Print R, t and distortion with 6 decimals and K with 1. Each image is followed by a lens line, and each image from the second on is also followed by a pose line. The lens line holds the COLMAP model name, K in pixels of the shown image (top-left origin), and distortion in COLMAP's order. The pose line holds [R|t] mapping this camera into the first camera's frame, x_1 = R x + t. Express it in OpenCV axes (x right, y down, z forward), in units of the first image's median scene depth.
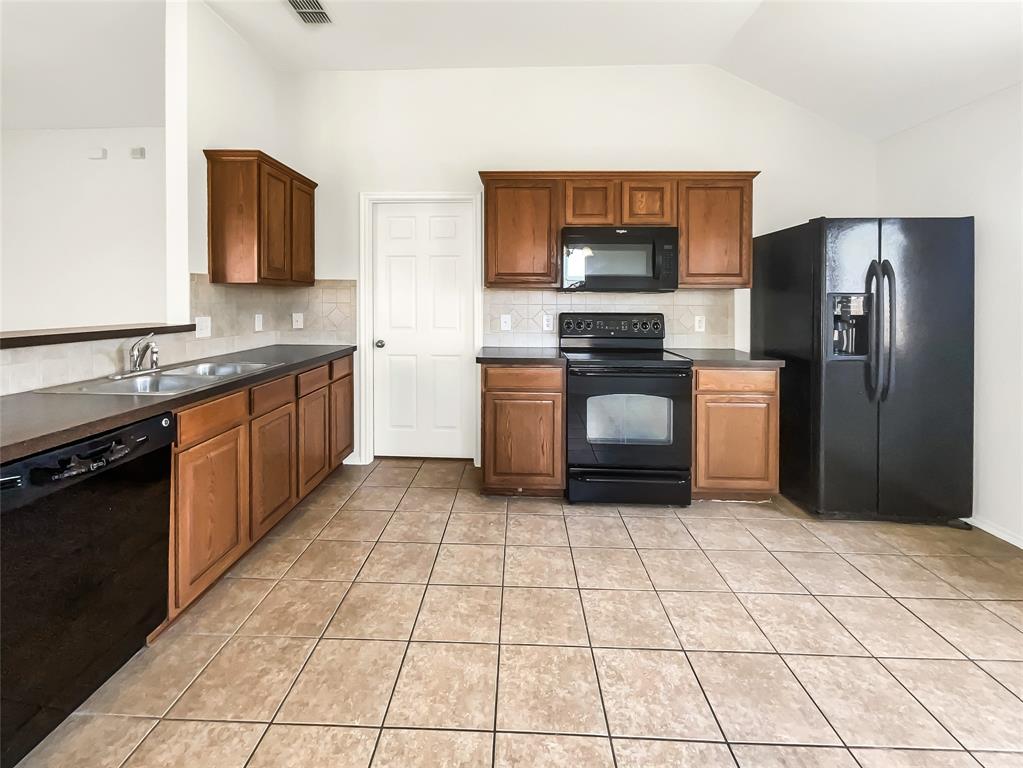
lens RADIAL K [[443.6, 0, 504.8], [0, 443.6, 328.7], [0, 0, 1]] dist [0.006097, -0.001654]
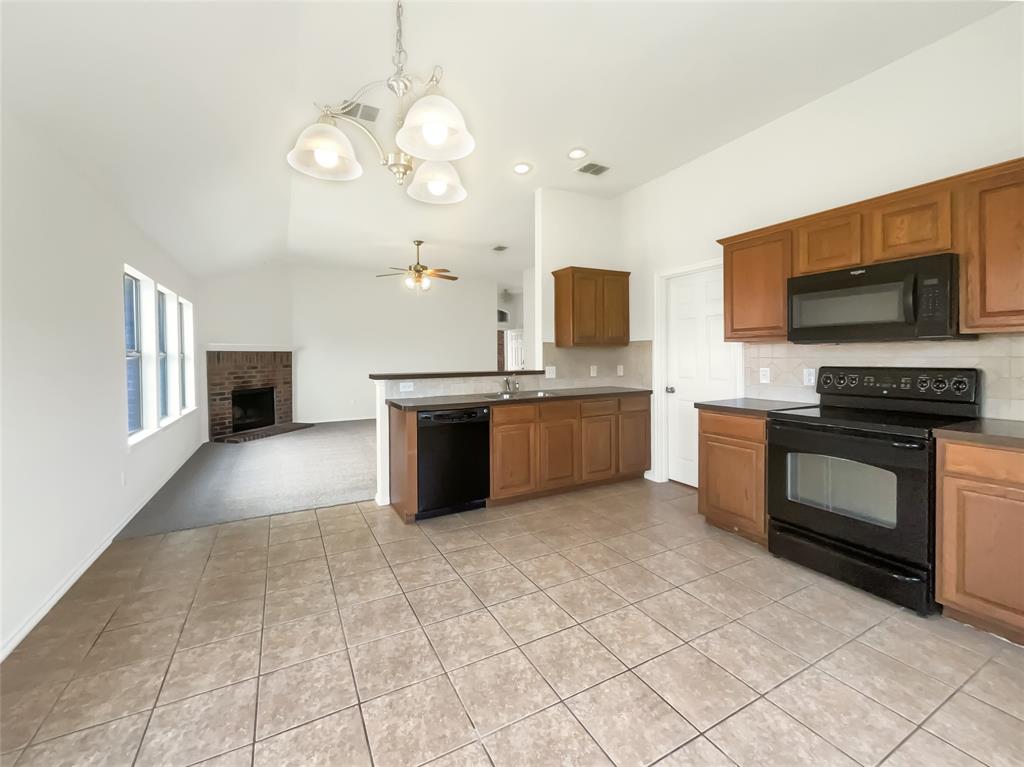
lens RADIAL K [[439.9, 0, 515.1], [0, 439.9, 384.4], [0, 0, 1]] dist [0.006566, -0.002135]
pose [[0.500533, 0.044537, -0.864571, 0.713584], [-0.039400, 0.998813, 0.028642, -0.000133], [0.864820, 0.019728, 0.501694, -0.016366]]
